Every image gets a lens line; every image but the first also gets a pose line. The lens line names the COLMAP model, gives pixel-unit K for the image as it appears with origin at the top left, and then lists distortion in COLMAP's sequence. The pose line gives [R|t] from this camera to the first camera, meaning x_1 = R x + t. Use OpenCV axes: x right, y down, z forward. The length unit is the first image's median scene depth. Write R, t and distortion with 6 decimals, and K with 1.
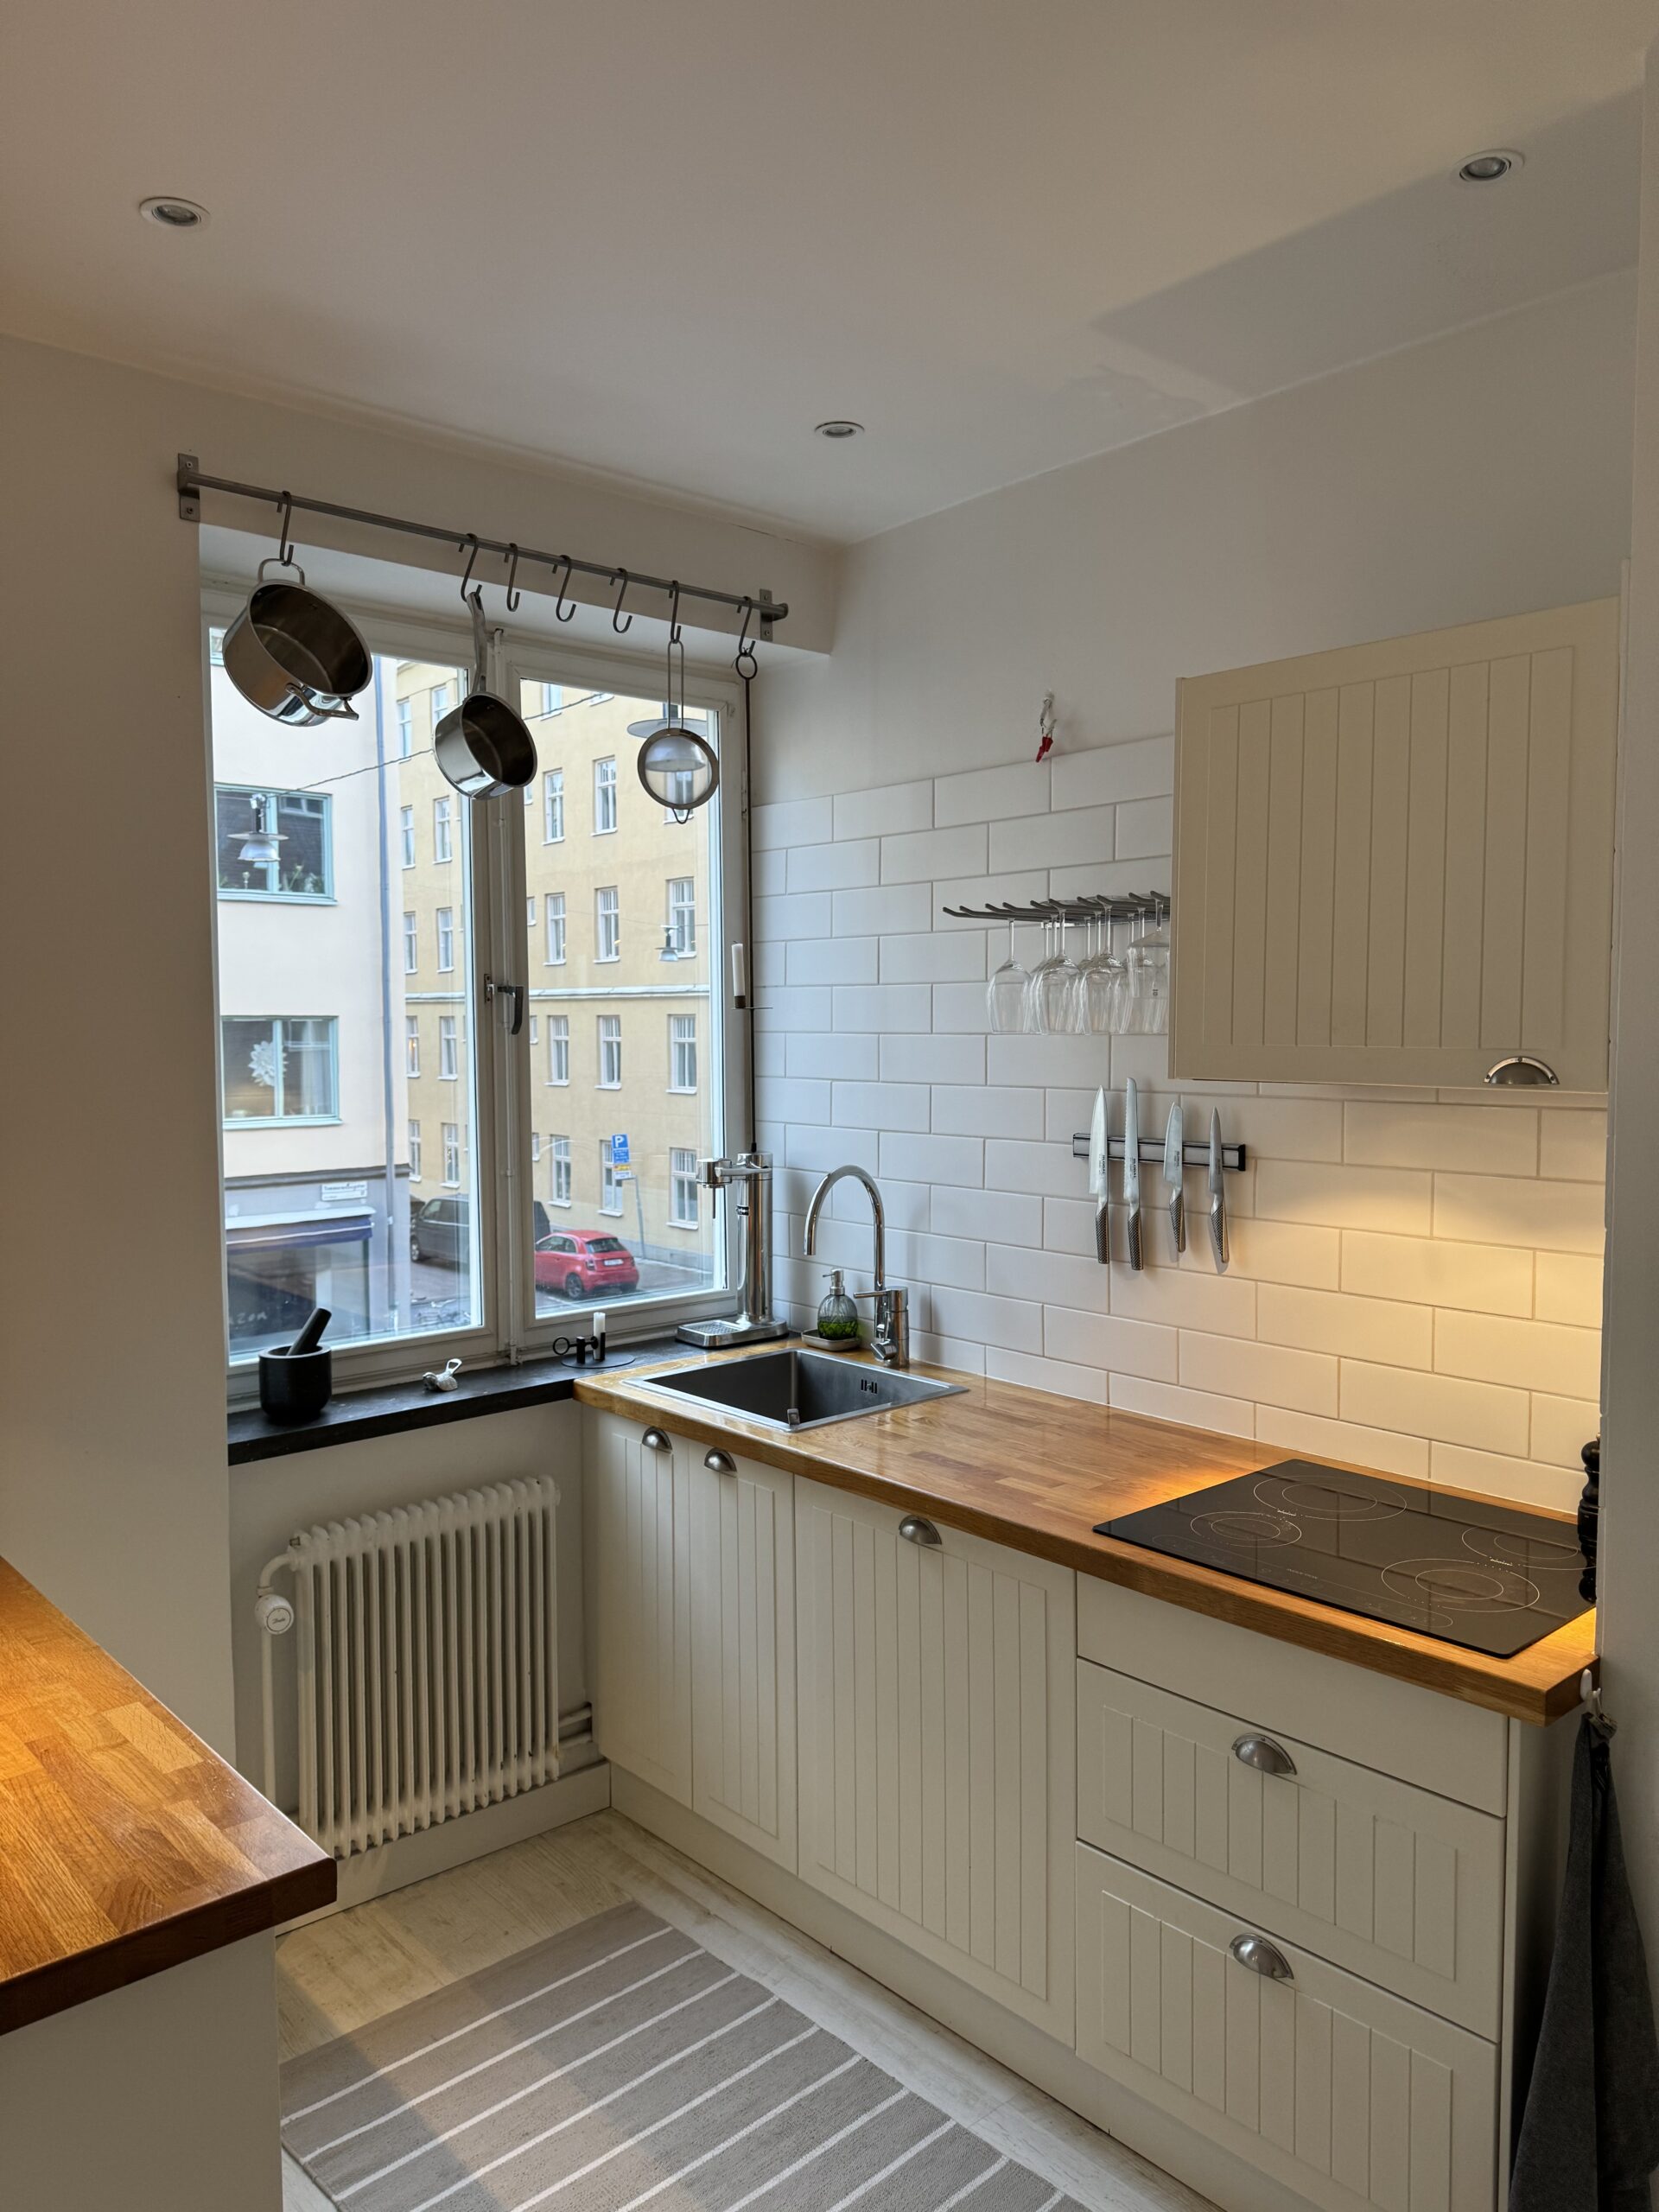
lens RADIAL K [[1522.5, 0, 823.4], [0, 1522.5, 1102.4], [0, 0, 1]] dist [0.011671, 0.001440]
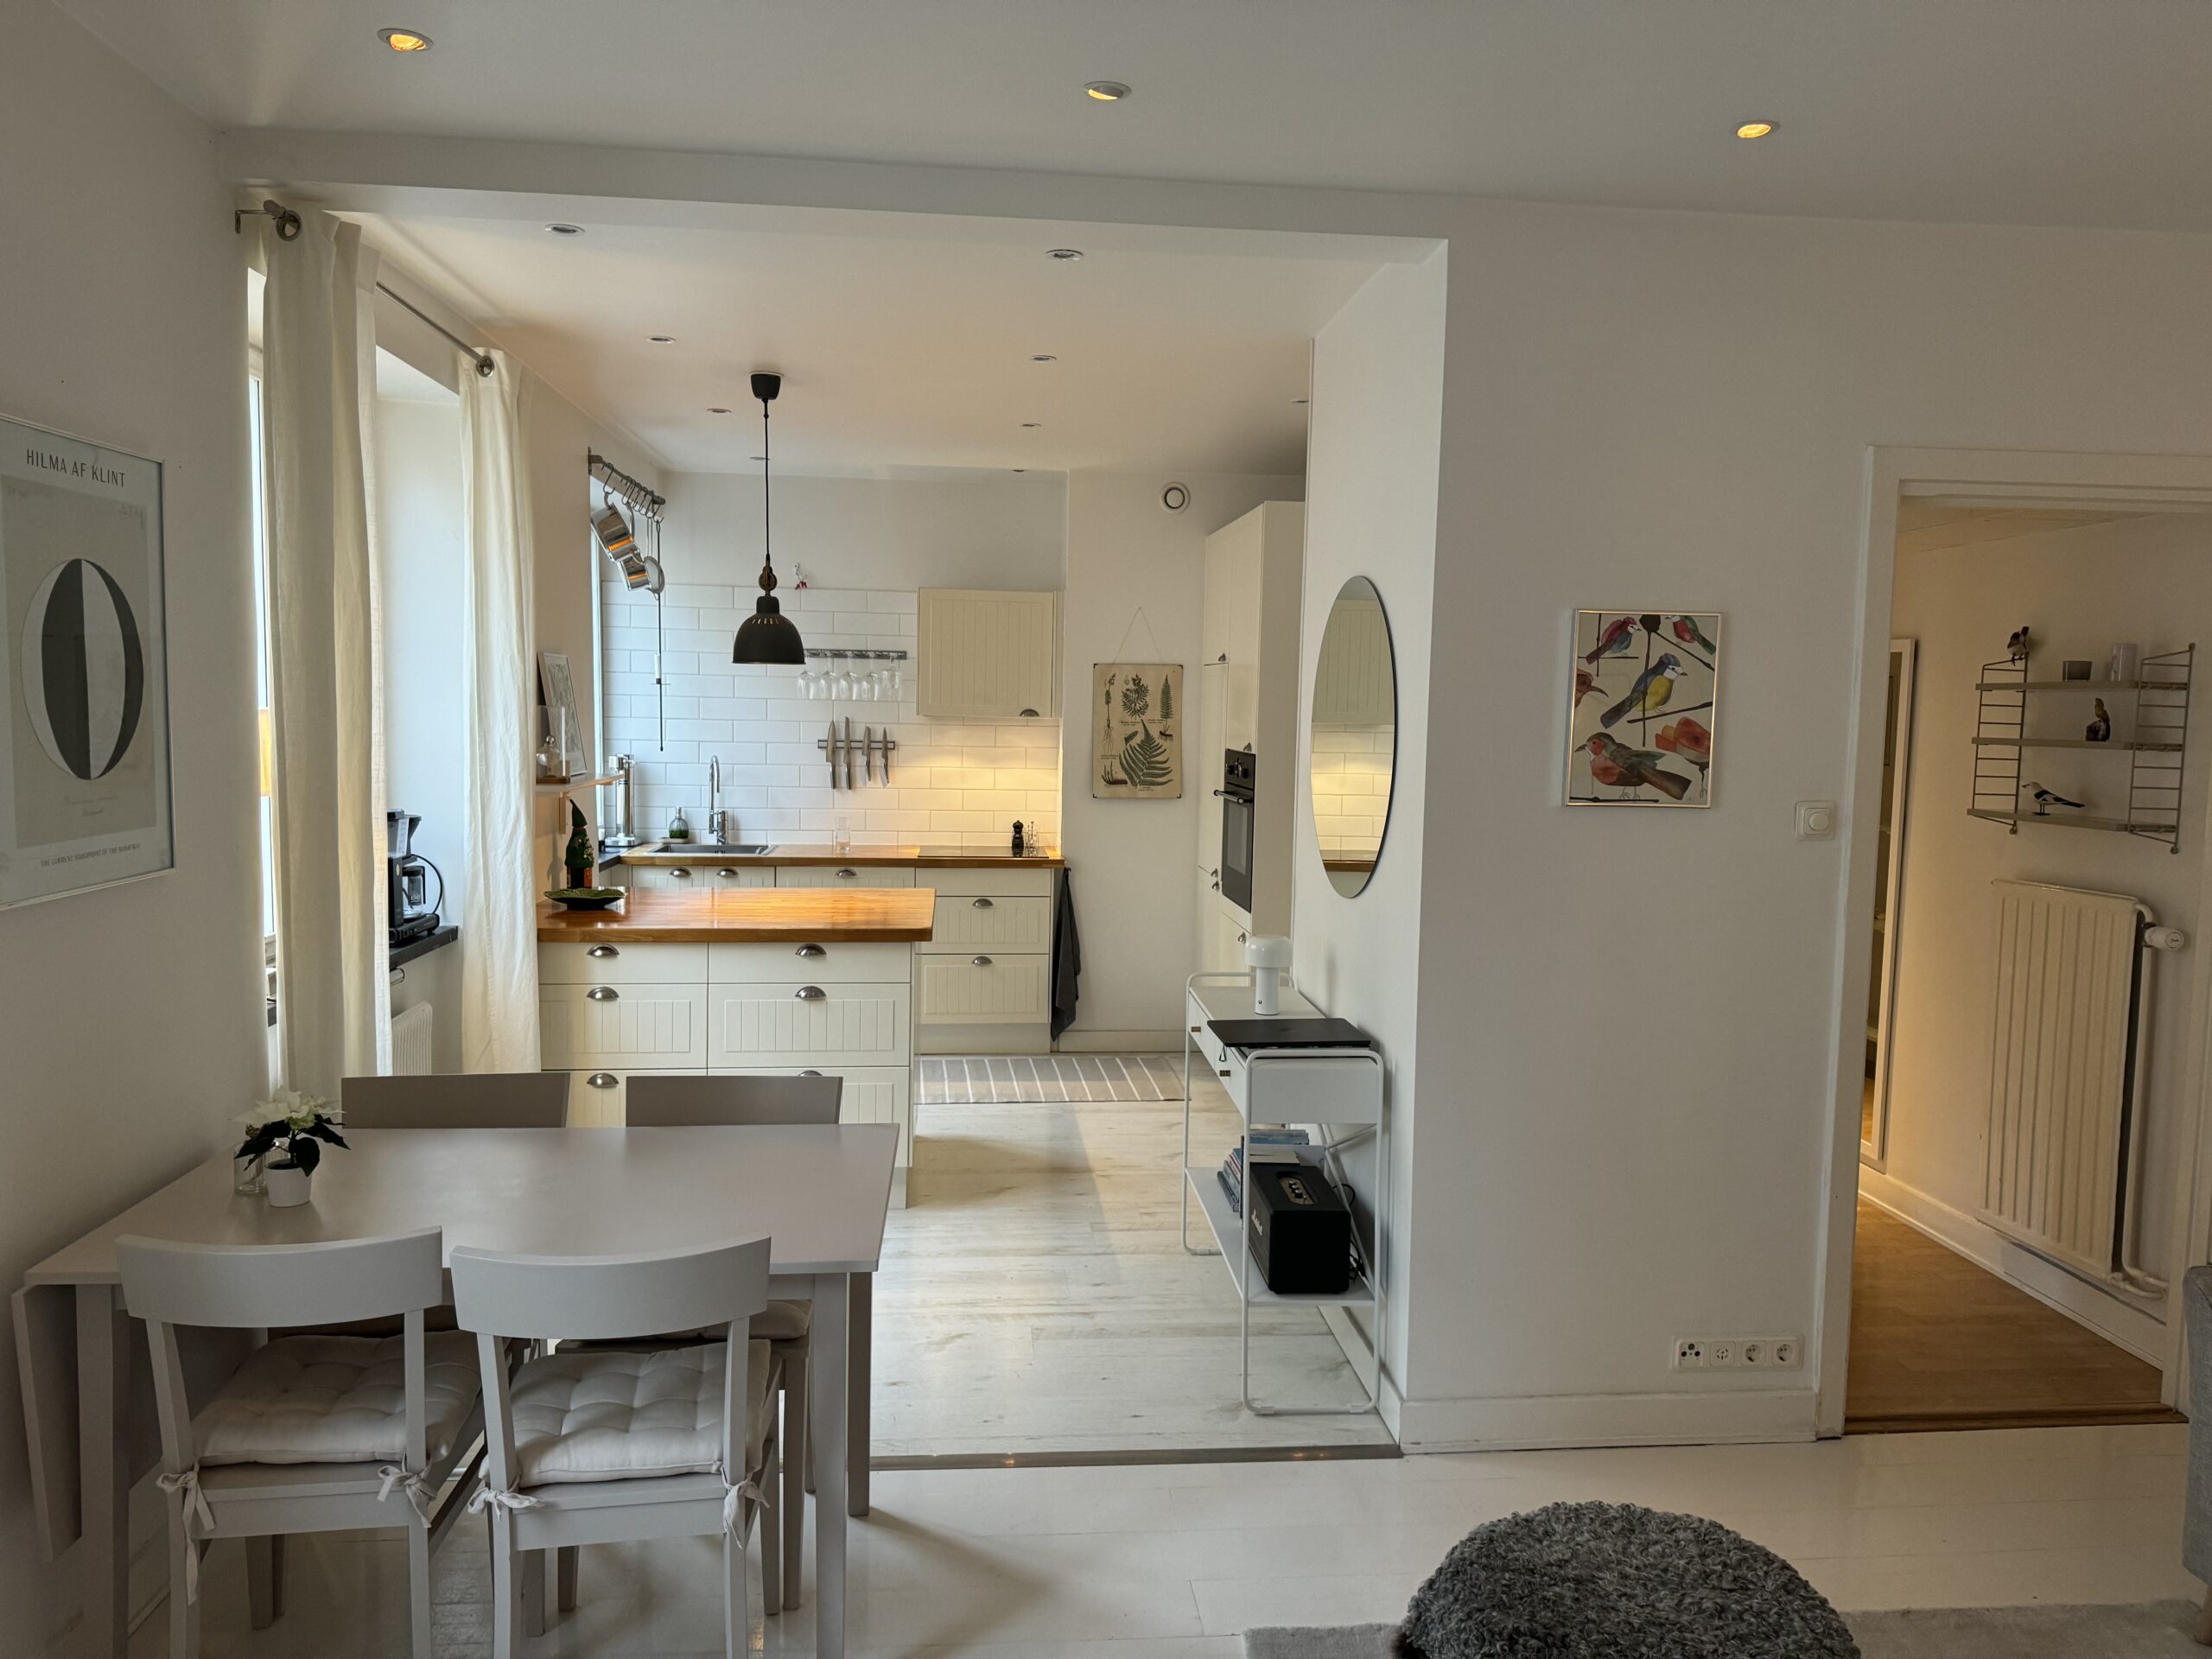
lens RADIAL K [[1522.5, 0, 1106.9], [0, 1522.5, 831.1], [0, 0, 1]] dist [0.011671, 0.001440]
pose [[0.587867, -0.046070, 0.807645, -1.730058], [0.022815, 0.998924, 0.040375, 0.088080], [-0.808636, -0.005309, 0.588285, -0.956360]]
